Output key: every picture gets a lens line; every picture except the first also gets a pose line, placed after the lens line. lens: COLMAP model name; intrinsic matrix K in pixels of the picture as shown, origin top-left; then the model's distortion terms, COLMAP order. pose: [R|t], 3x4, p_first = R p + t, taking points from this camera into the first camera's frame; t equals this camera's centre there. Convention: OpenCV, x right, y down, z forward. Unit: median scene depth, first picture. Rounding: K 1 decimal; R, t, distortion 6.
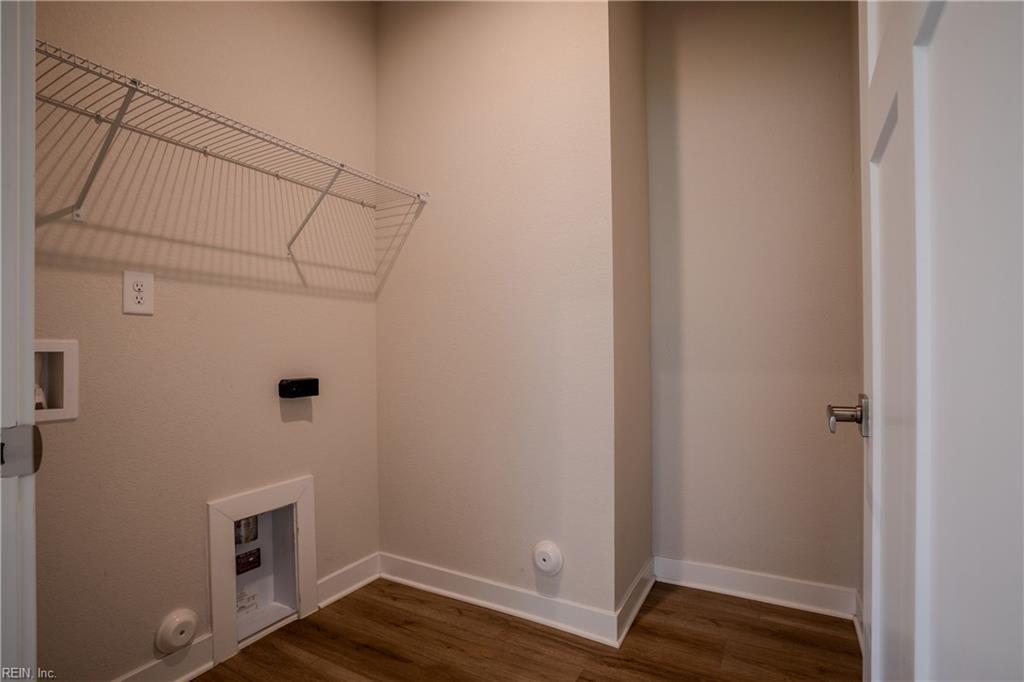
lens RADIAL K [[502.5, 0, 506.3], [0, 502.5, 346.4], [0, 0, 1]] dist [-0.046330, 0.015831]
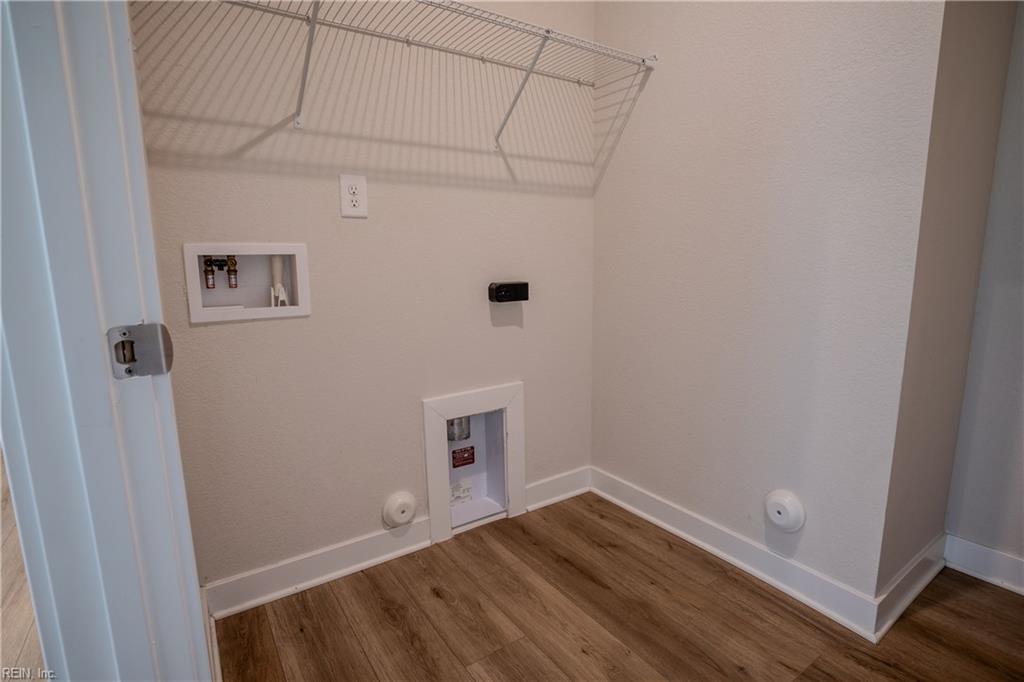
lens RADIAL K [[502.5, 0, 511.6], [0, 502.5, 341.0], [0, 0, 1]] dist [-0.046330, 0.015831]
pose [[0.895800, 0.066224, -0.439496, 0.021735], [0.010796, 0.985303, 0.170473, 0.012542], [0.444326, -0.157454, 0.881920, 0.146551]]
